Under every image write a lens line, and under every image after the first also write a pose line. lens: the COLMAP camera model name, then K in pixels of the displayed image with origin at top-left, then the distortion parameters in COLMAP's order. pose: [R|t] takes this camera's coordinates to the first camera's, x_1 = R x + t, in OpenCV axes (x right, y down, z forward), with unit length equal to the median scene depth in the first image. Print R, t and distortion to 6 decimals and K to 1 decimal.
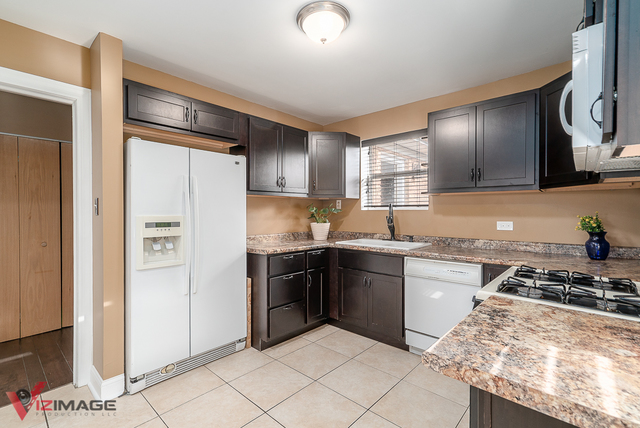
lens RADIAL K [[295.0, 0, 320.0], [0, 295.0, 214.0], [0, 0, 1]] dist [0.018042, 0.000114]
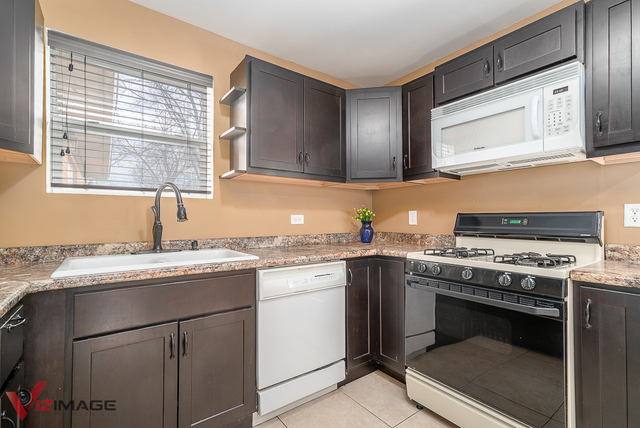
lens RADIAL K [[293.5, 0, 318.0], [0, 293.5, 215.6], [0, 0, 1]] dist [0.015016, 0.000465]
pose [[0.197560, 0.012186, 0.980215, -0.273112], [0.008778, 0.999861, -0.014200, 0.041351], [-0.980252, 0.011410, 0.197425, 0.750345]]
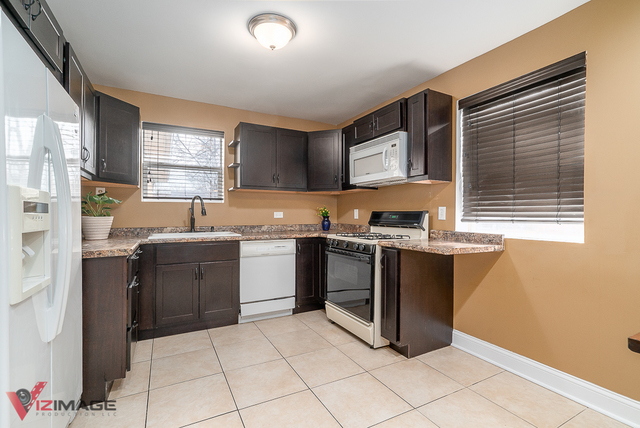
lens RADIAL K [[295.0, 0, 320.0], [0, 295.0, 214.0], [0, 0, 1]] dist [0.018042, 0.000114]
pose [[0.340049, 0.001392, 0.940407, -0.686044], [0.006238, 0.999974, -0.003736, 0.041598], [-0.940387, 0.007137, 0.340031, 0.305484]]
